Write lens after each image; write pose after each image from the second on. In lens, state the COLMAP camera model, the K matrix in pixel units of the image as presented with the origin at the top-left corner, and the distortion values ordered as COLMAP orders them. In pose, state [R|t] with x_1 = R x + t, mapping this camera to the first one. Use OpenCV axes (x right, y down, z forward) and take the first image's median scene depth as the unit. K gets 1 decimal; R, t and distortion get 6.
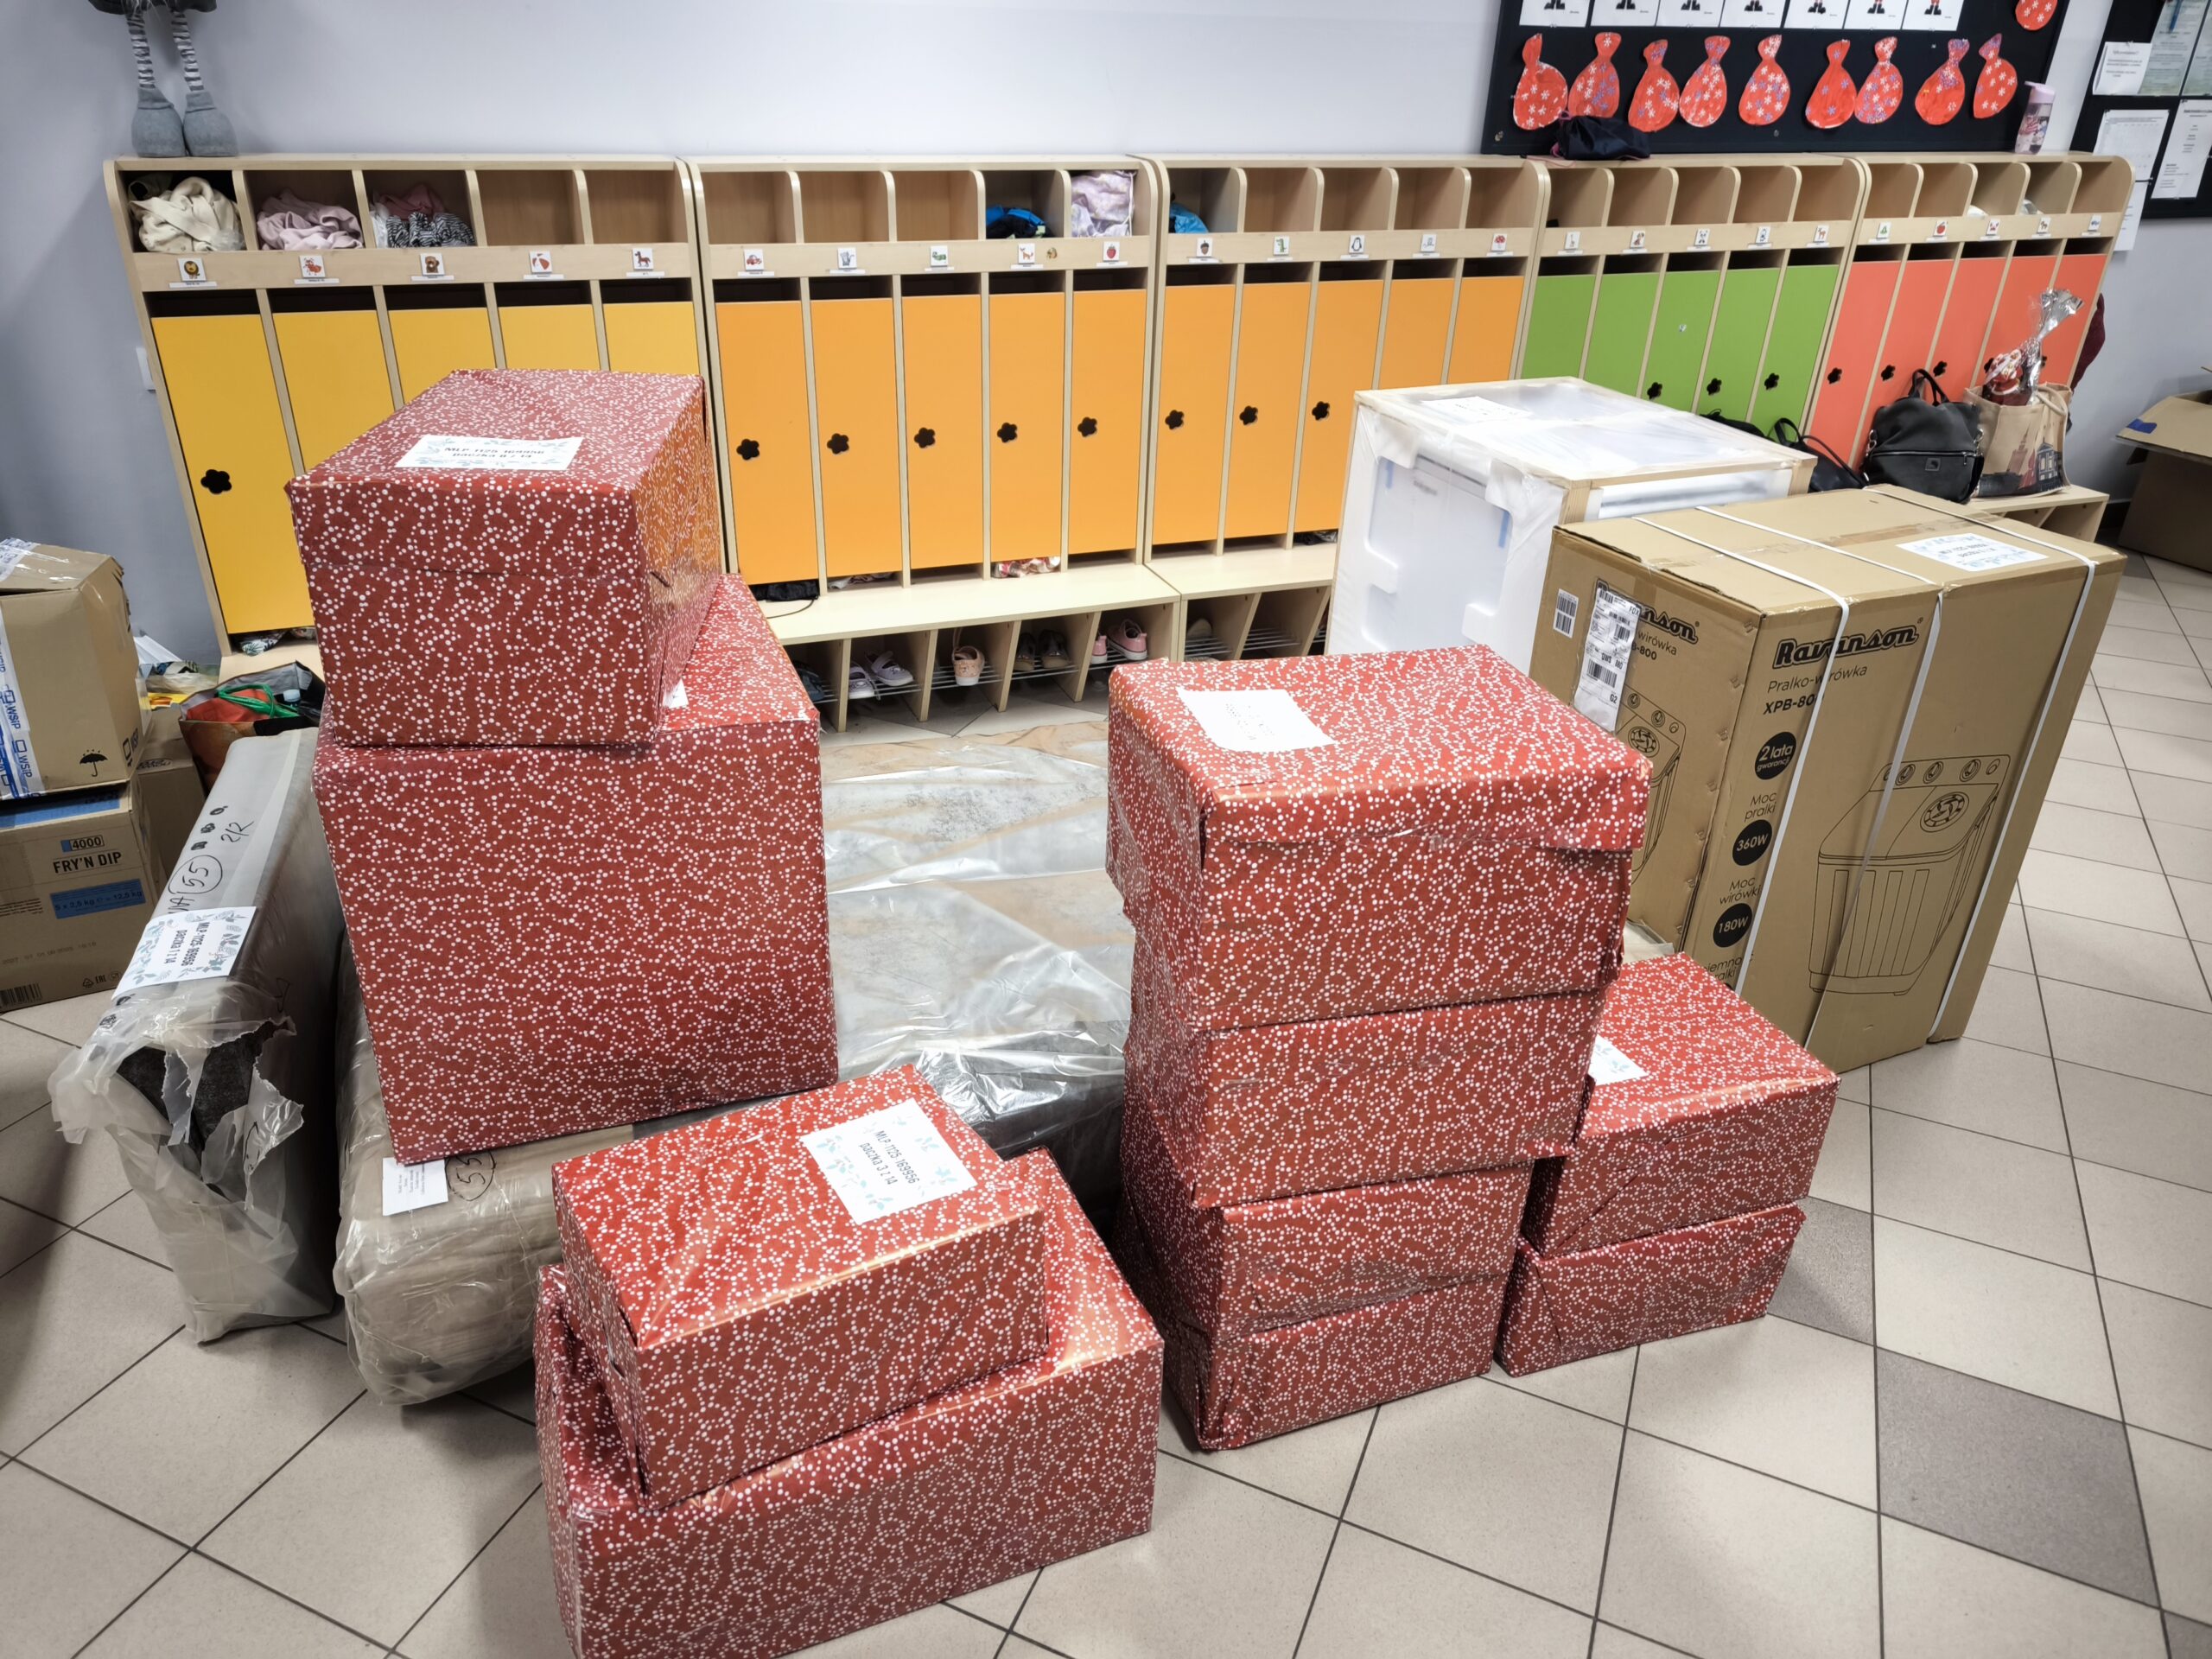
lens RADIAL K [[1561.5, 0, 1106.0], [0, 1561.5, 829.5], [0, 0, 1]] dist [0.052955, -0.052152]
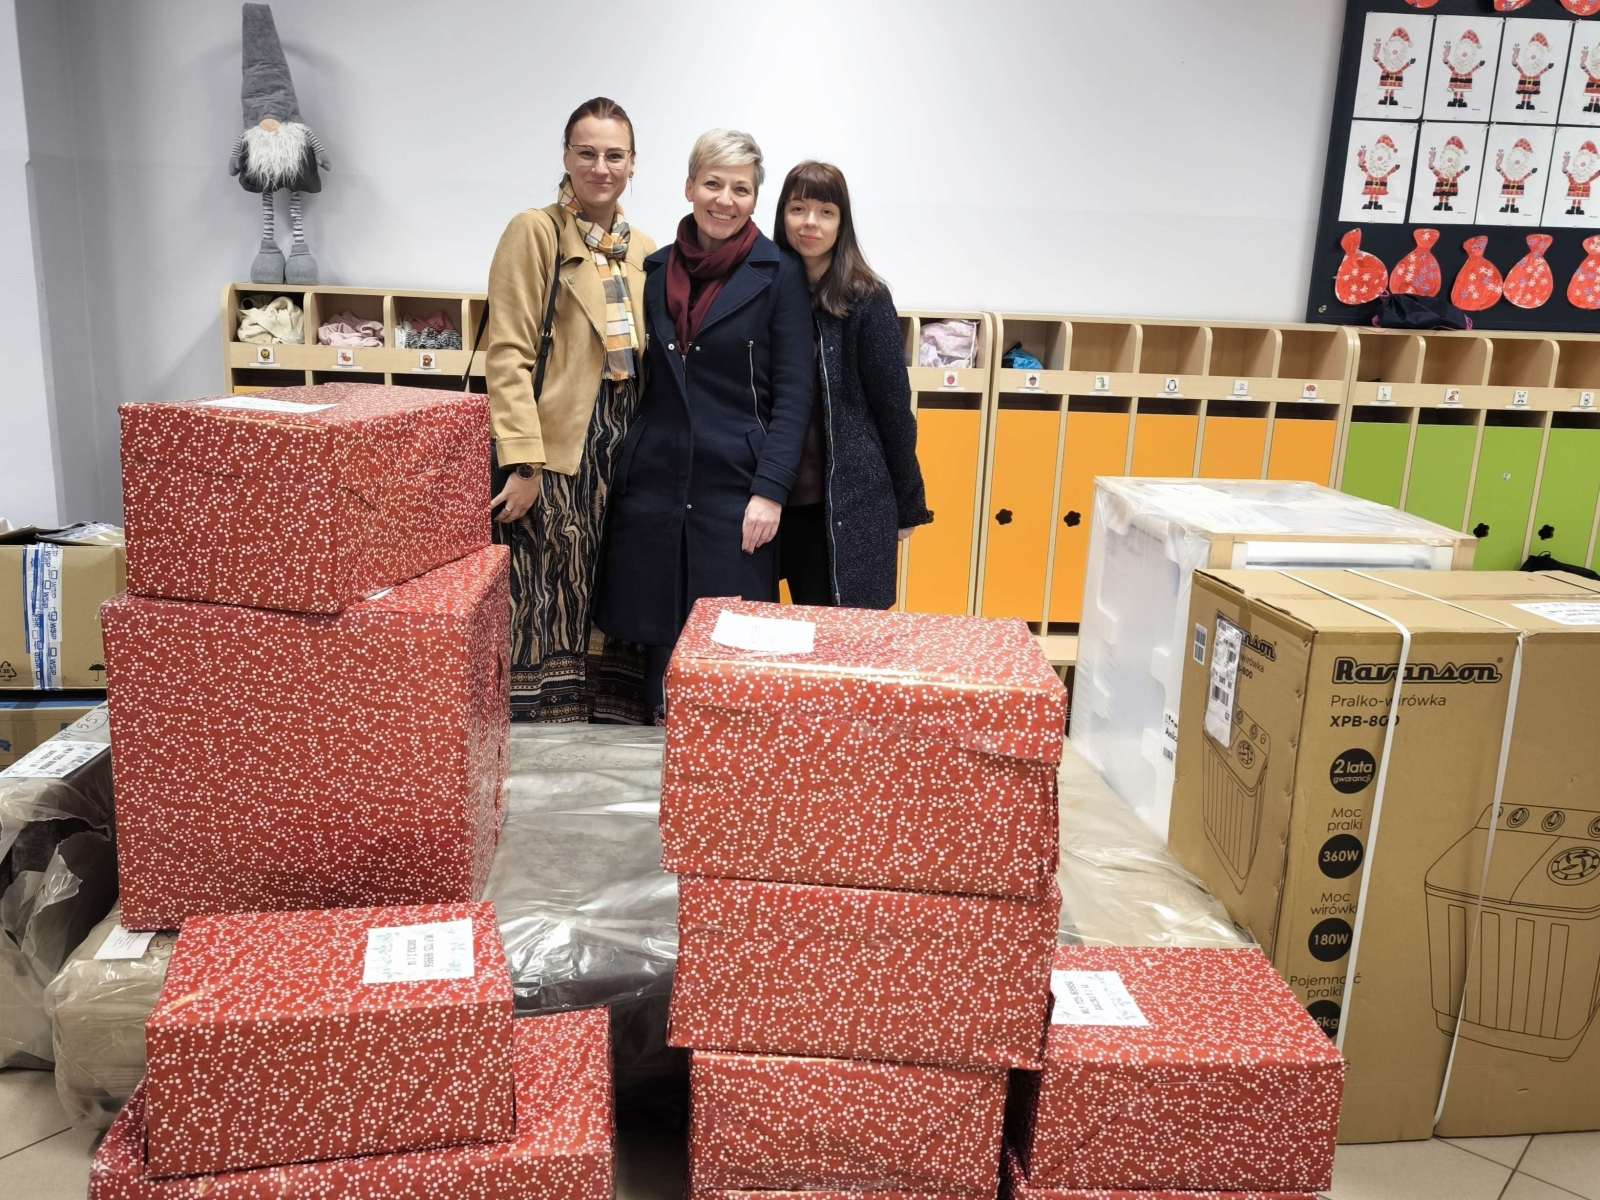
lens RADIAL K [[1416.9, 0, 800.0], [0, 1416.9, 600.0], [0, 0, 1]] dist [0.076242, -0.104782]
pose [[0.960811, 0.072114, -0.267661, 0.317348], [-0.138168, 0.961663, -0.236882, 0.125933], [0.240317, 0.264581, 0.933940, -0.038534]]
